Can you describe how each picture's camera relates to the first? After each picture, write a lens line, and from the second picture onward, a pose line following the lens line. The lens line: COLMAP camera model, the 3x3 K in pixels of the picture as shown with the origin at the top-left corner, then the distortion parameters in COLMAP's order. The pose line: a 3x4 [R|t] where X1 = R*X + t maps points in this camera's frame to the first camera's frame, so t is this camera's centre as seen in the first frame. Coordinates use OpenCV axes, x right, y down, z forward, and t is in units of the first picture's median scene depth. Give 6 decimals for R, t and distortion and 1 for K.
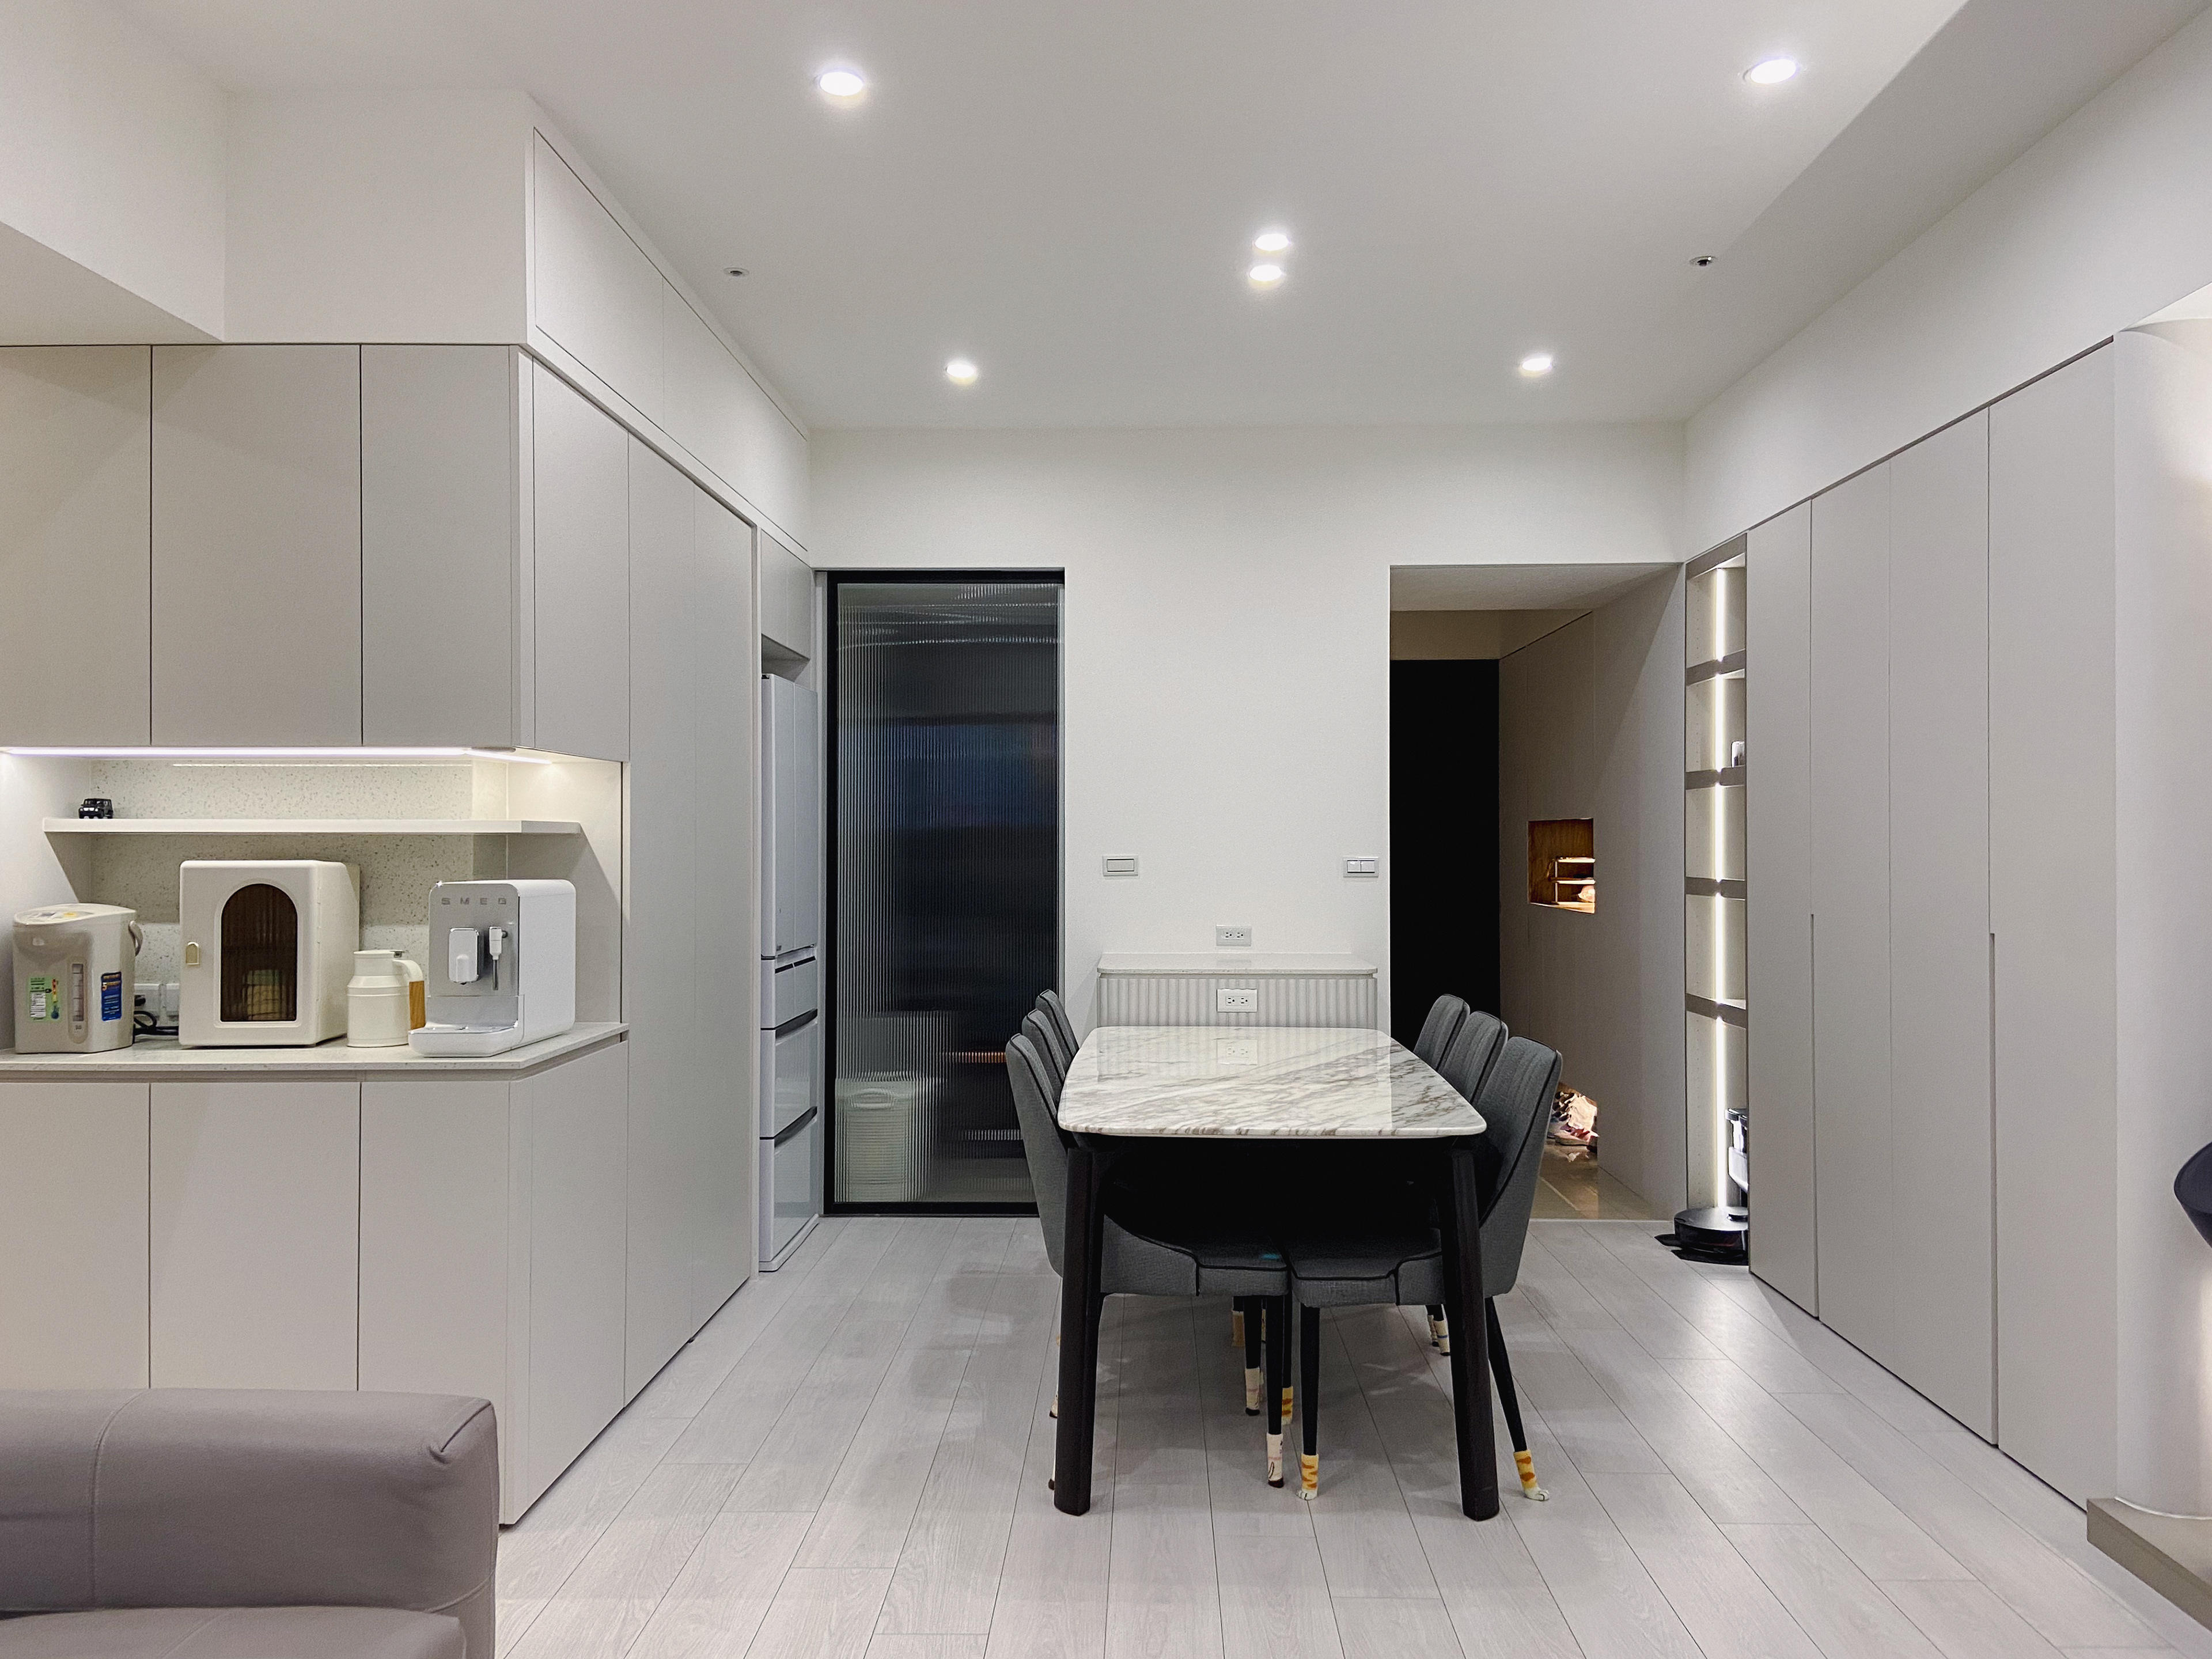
lens RADIAL K [[1703.4, 0, 1125.0], [0, 1703.4, 829.7], [0, 0, 1]] dist [0.105986, -0.114215]
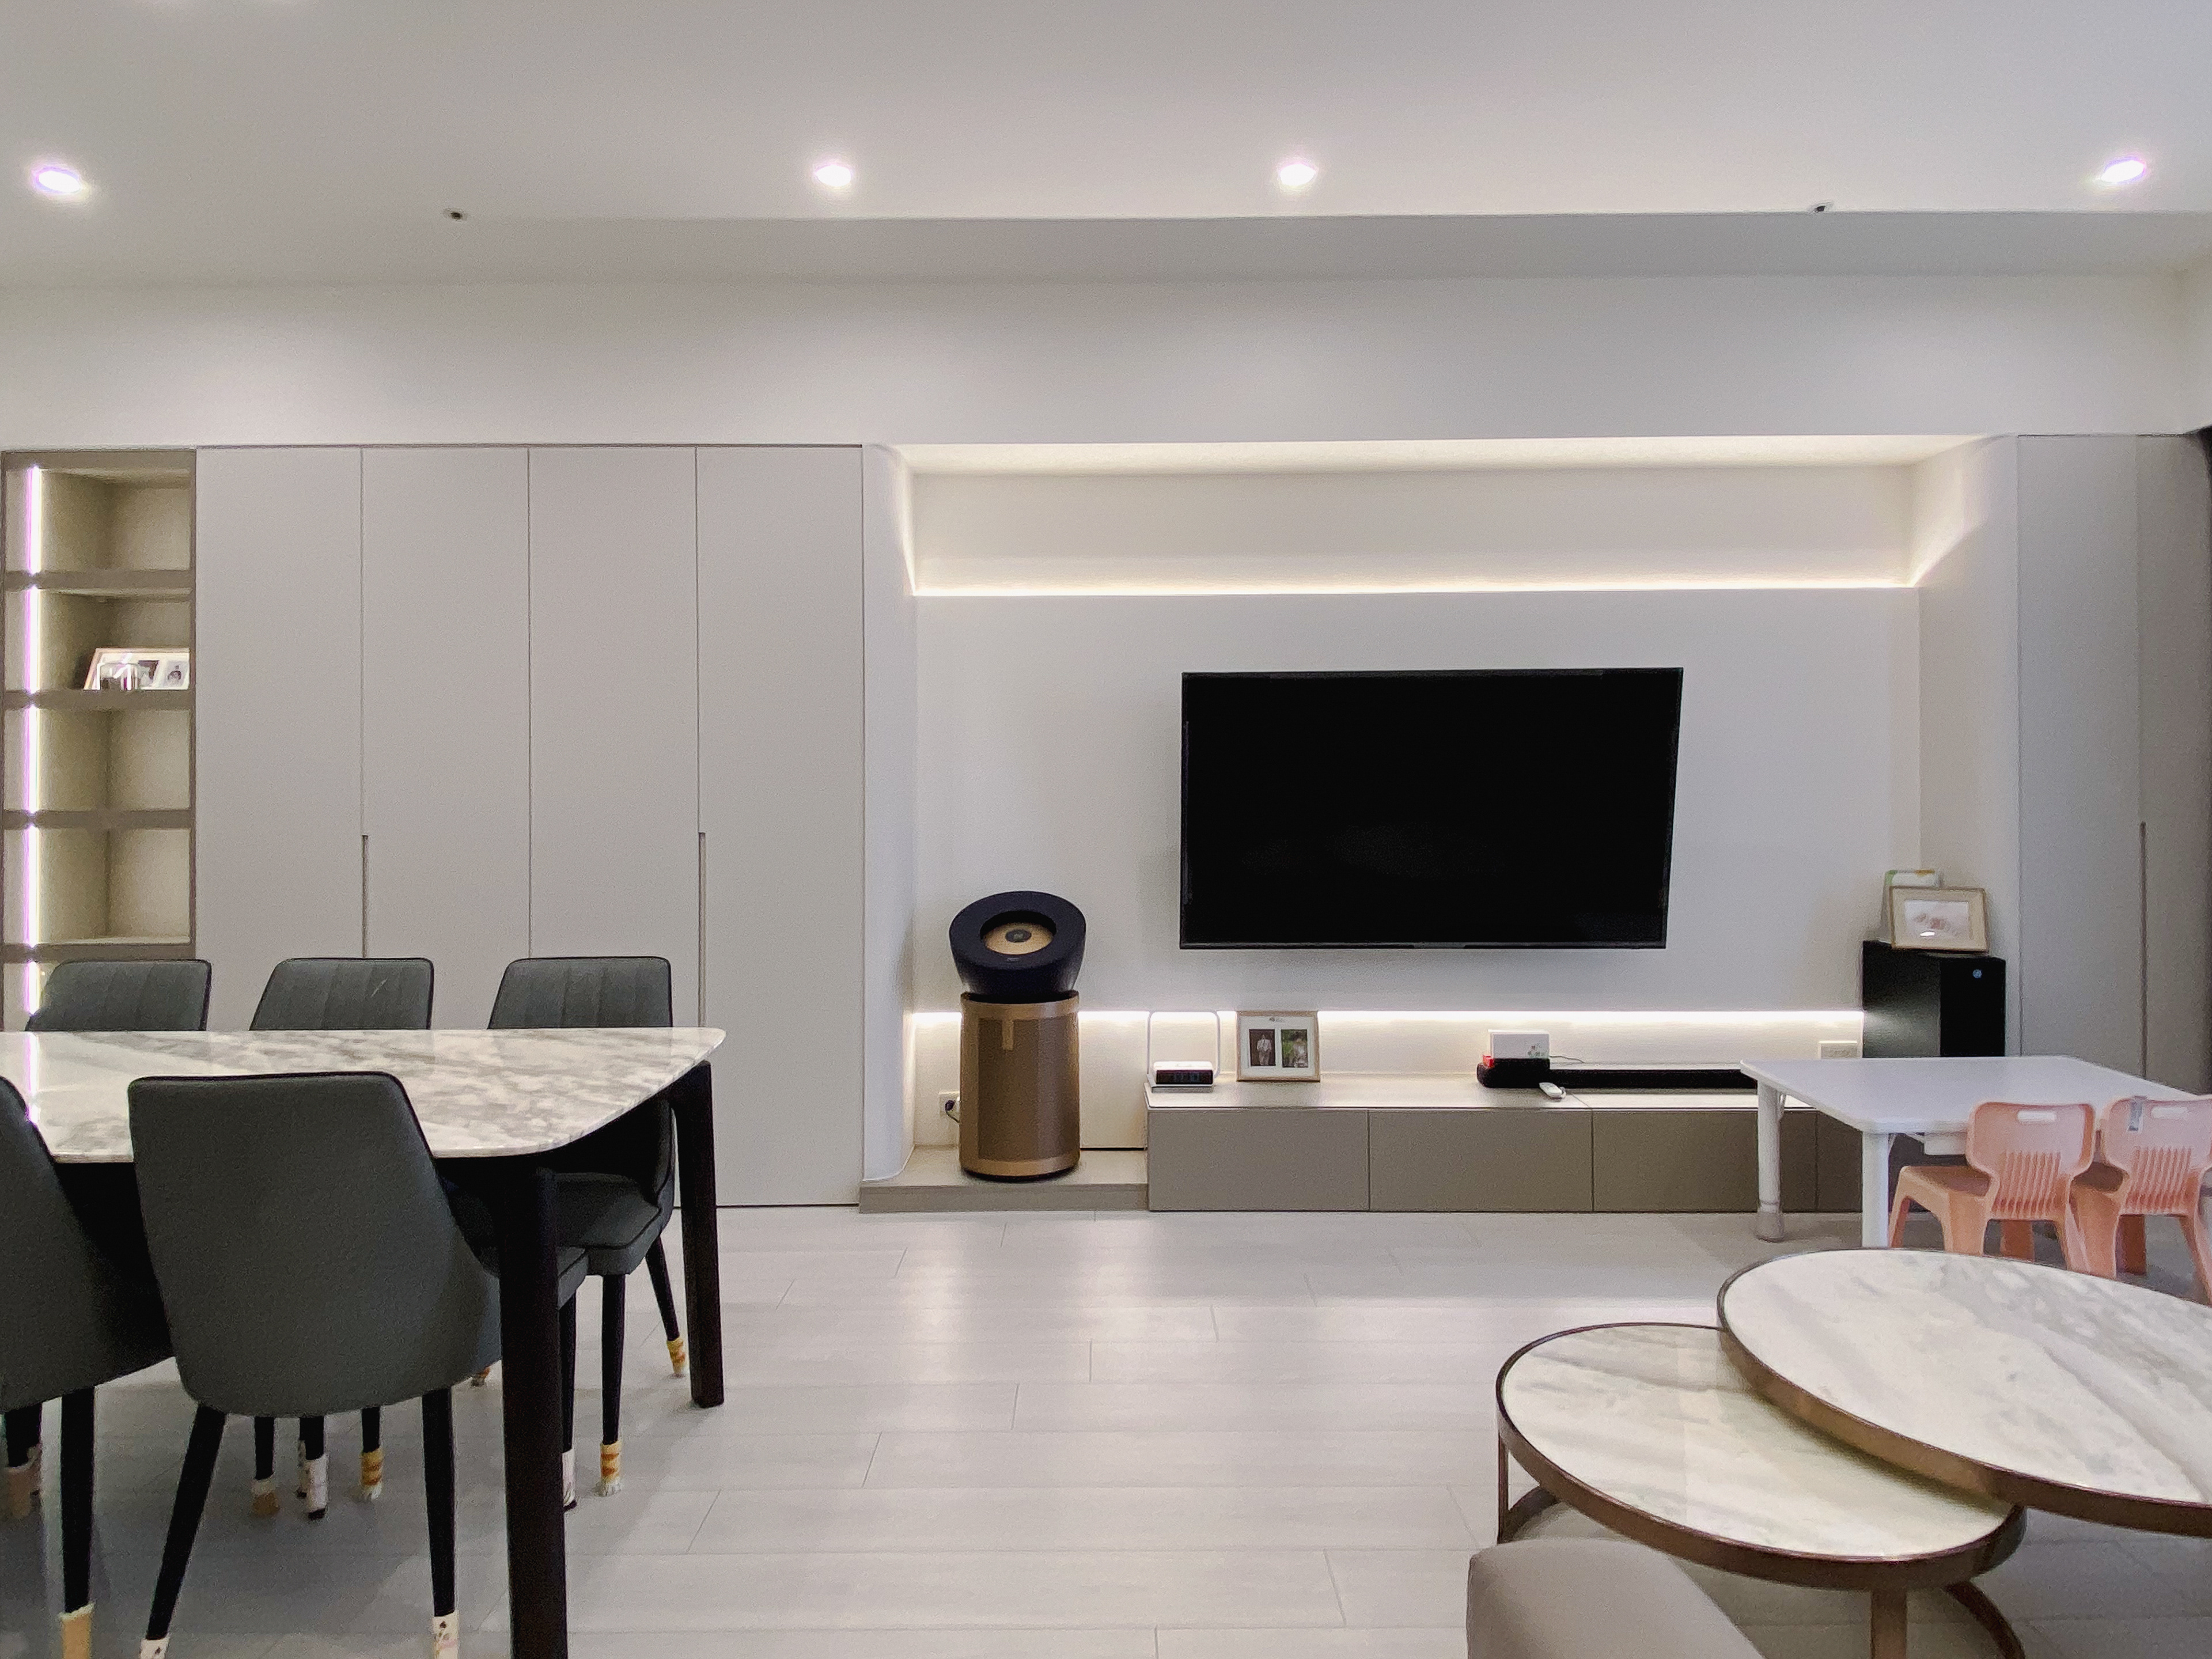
lens RADIAL K [[1285.8, 0, 1113.4], [0, 1285.8, 813.1], [0, 0, 1]] dist [0.049400, -0.041275]
pose [[-0.032776, -0.023511, 0.999186, -0.434642], [0.000072, 0.999723, 0.023526, 0.018880], [-0.999463, 0.000843, -0.032765, 0.592909]]
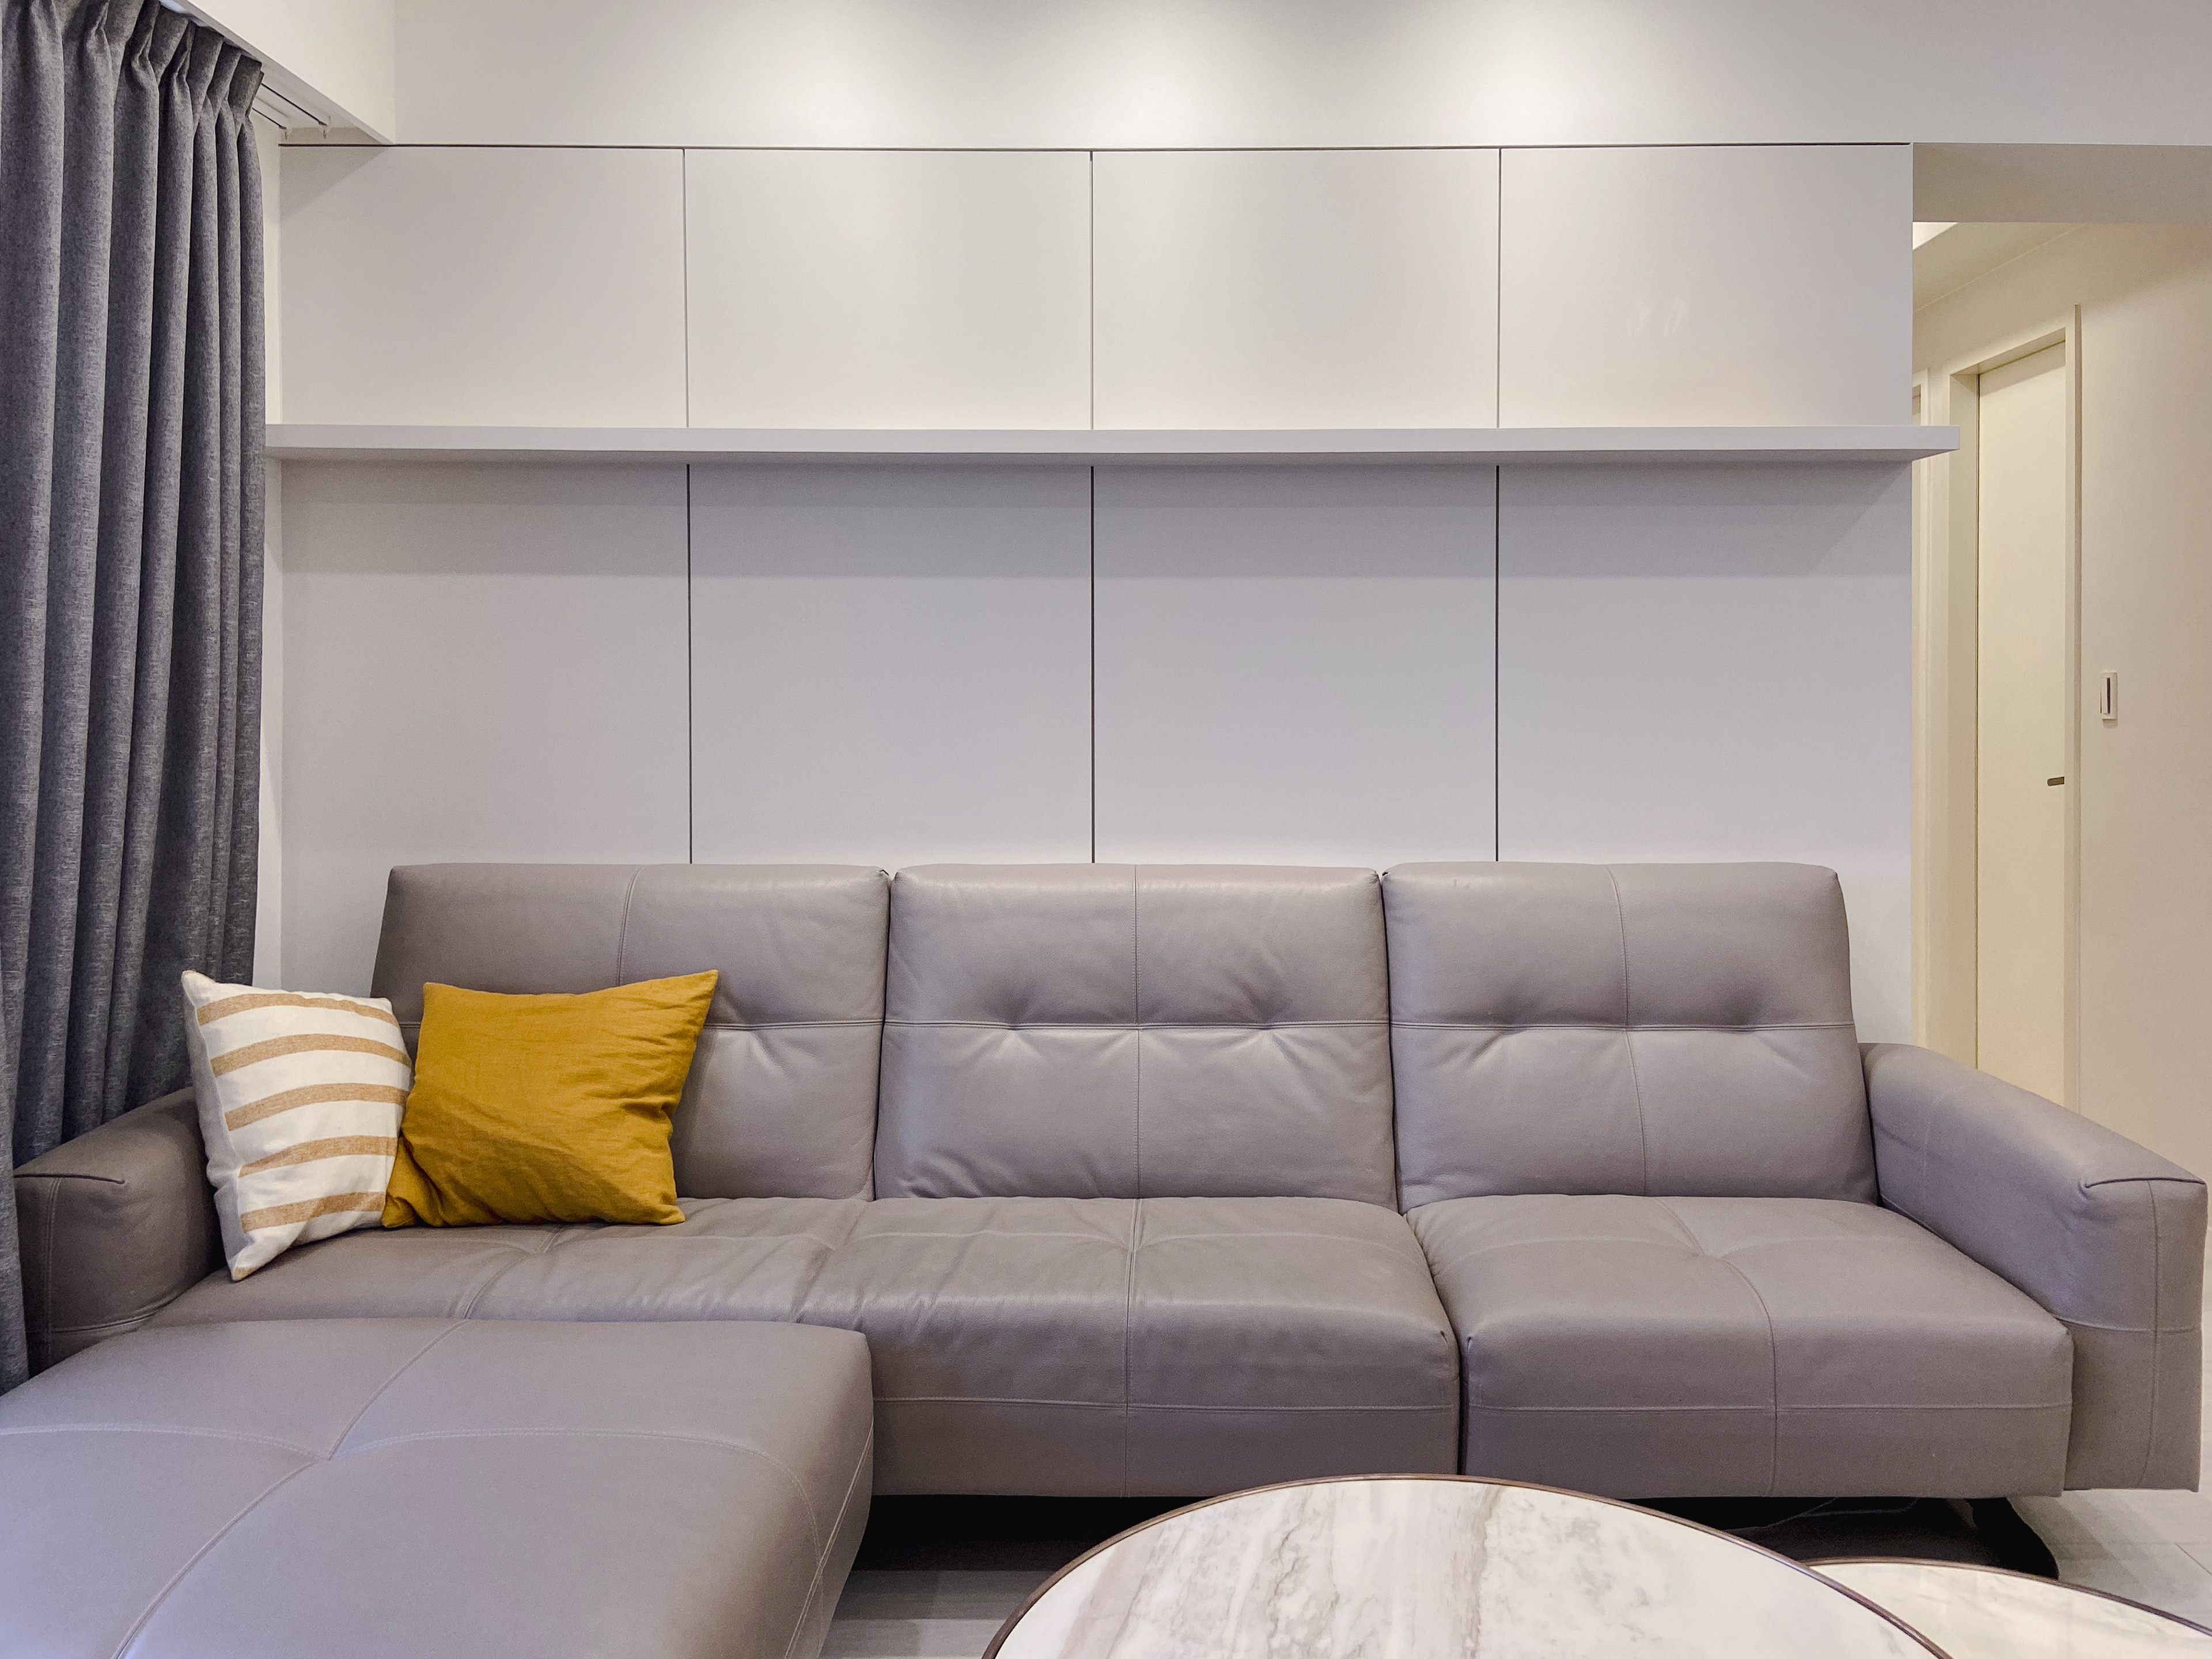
lens RADIAL K [[1745.6, 0, 1114.6], [0, 1745.6, 696.2], [0, 0, 1]] dist [0.002228, -0.002277]
pose [[0.003380, -0.001630, -0.999993, 0.348315], [0.003260, 0.999993, -0.001619, 0.022470], [0.999989, -0.003254, 0.003385, 0.178766]]
